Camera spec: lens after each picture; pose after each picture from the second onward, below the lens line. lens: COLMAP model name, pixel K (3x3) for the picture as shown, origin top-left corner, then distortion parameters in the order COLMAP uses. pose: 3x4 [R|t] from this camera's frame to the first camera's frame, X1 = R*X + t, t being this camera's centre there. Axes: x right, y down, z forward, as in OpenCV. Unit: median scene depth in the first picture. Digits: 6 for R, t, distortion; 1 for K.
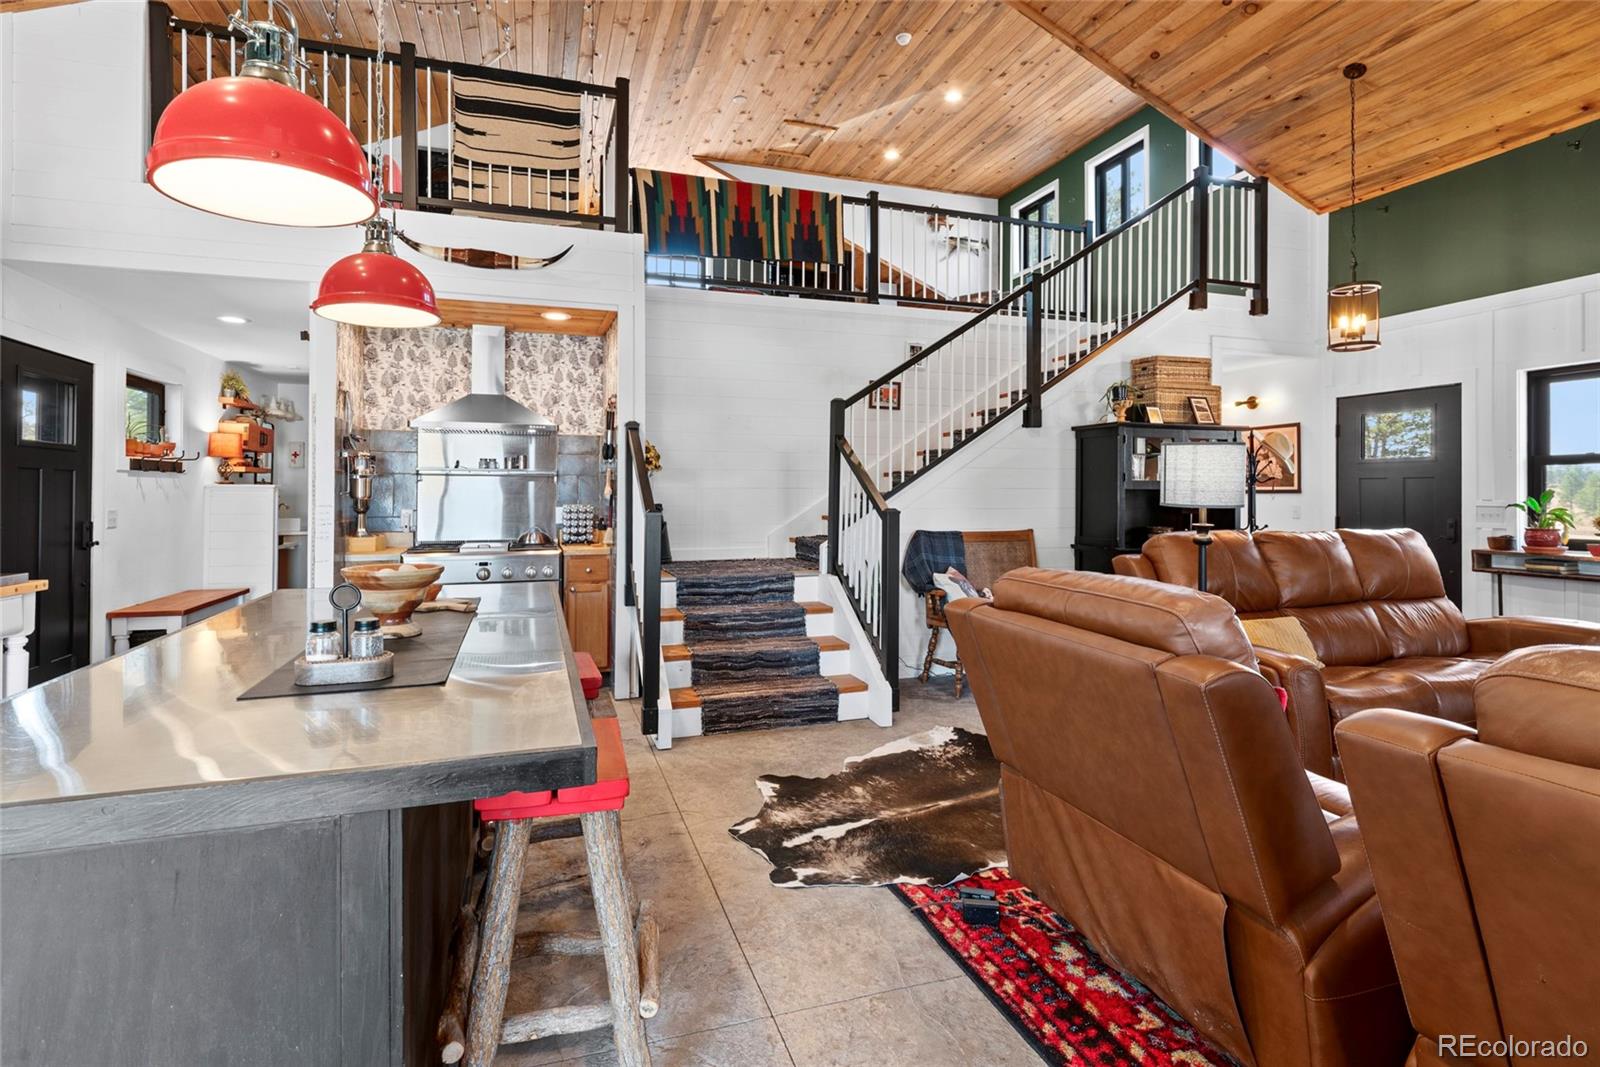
lens RADIAL K [[790.5, 0, 797.9], [0, 790.5, 483.7], [0, 0, 1]] dist [0.002761, 0.000956]
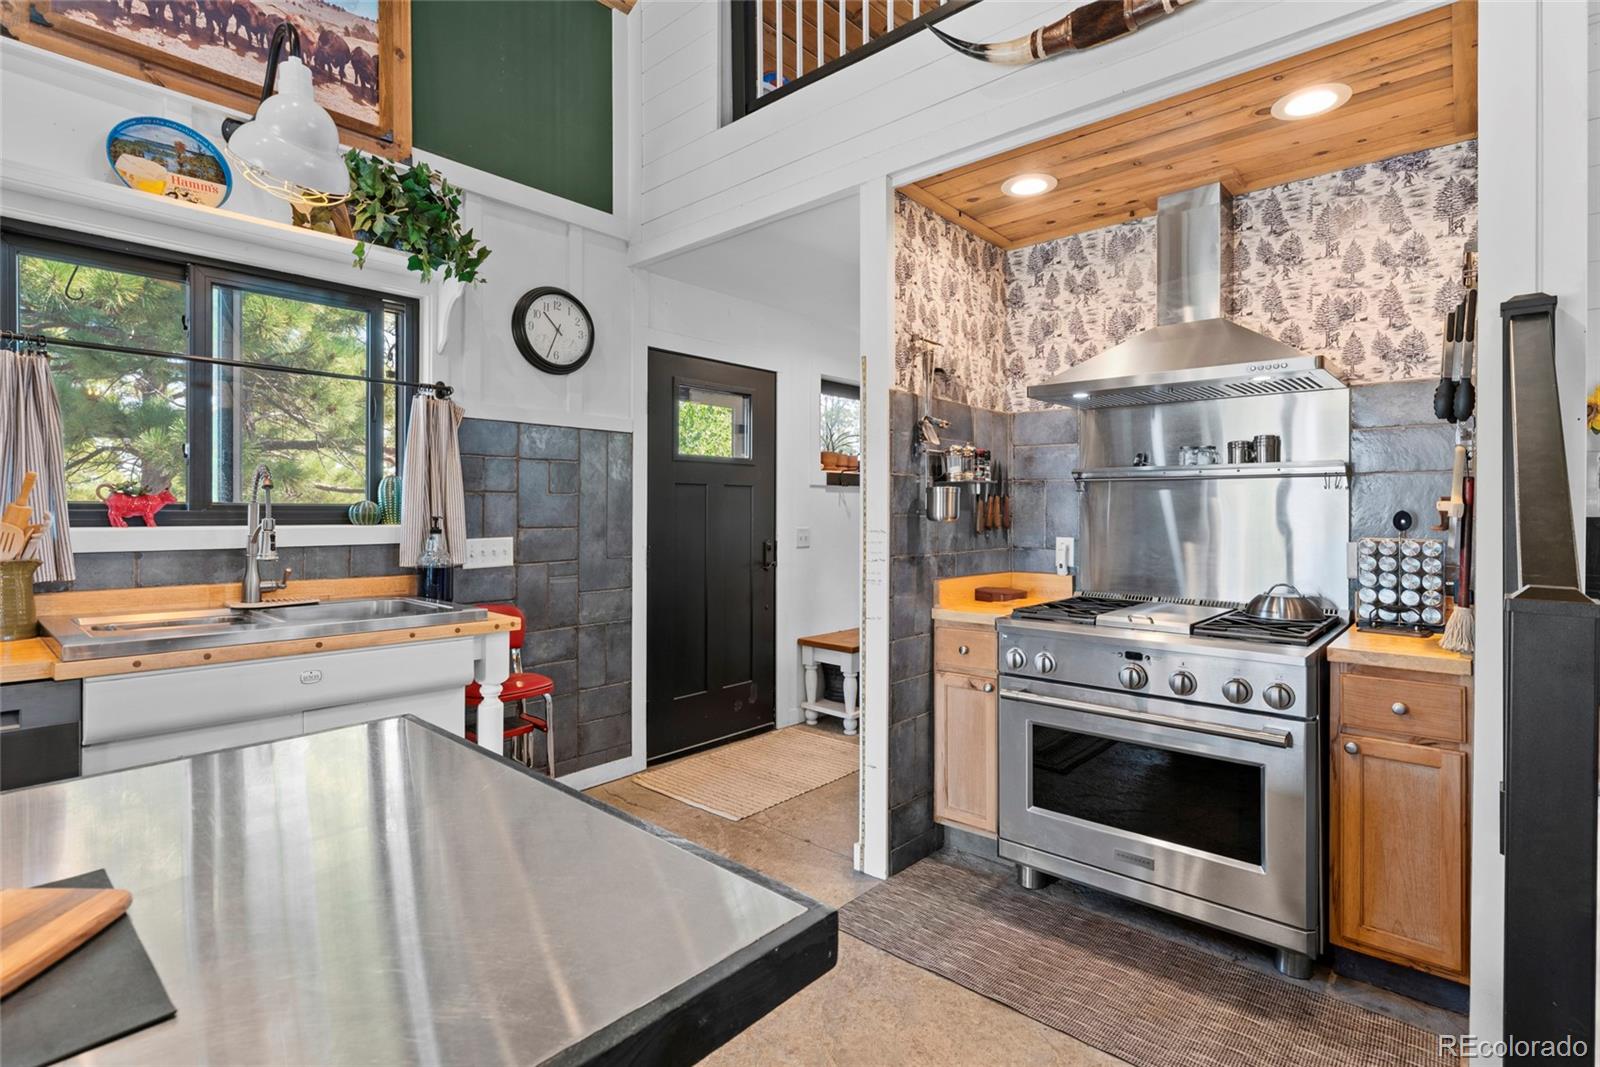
lens RADIAL K [[780.6, 0, 796.5], [0, 780.6, 509.0], [0, 0, 1]] dist [0.000539, -0.000102]
pose [[0.492559, 0.001175, -0.870278, -0.071081], [0.008224, 0.999948, 0.006004, 0.004996], [0.870240, -0.010115, 0.492524, 0.529483]]
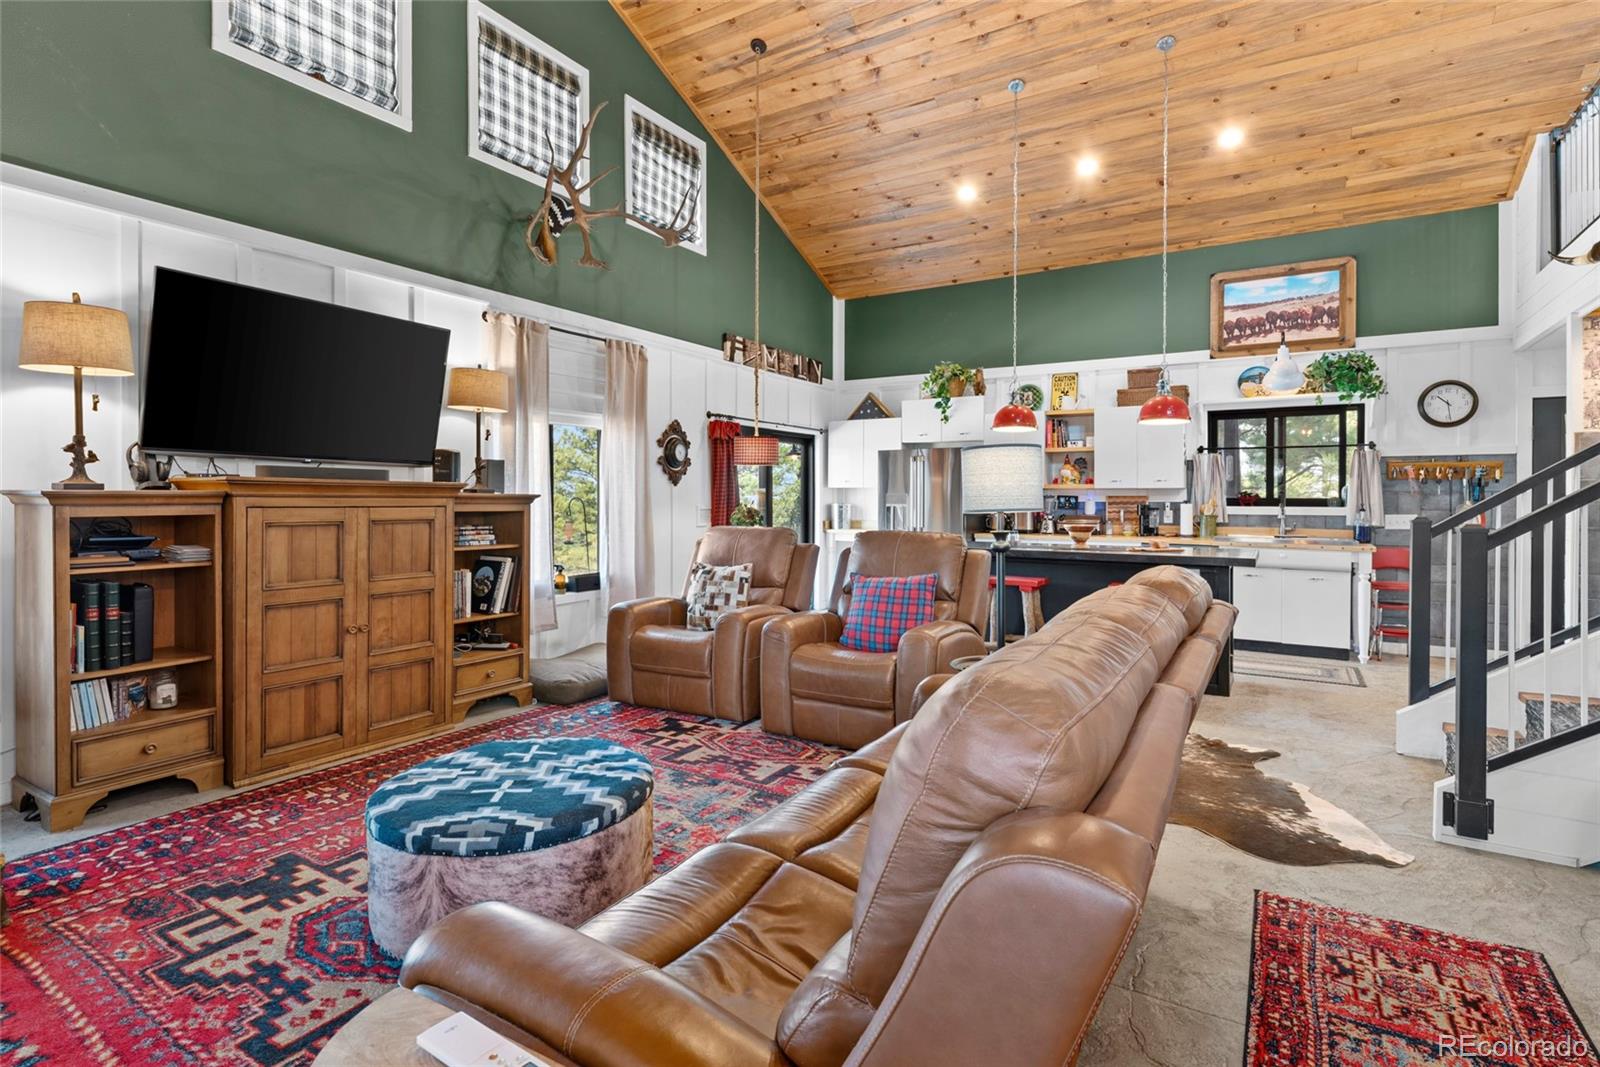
lens RADIAL K [[779.6, 0, 802.4], [0, 779.6, 502.4], [0, 0, 1]] dist [0.000624, 0.000311]
pose [[-0.766919, -0.000387, -0.641744, 0.795567], [0.005548, 0.999958, -0.007234, 0.013533], [0.641720, -0.009109, -0.766885, 0.957876]]
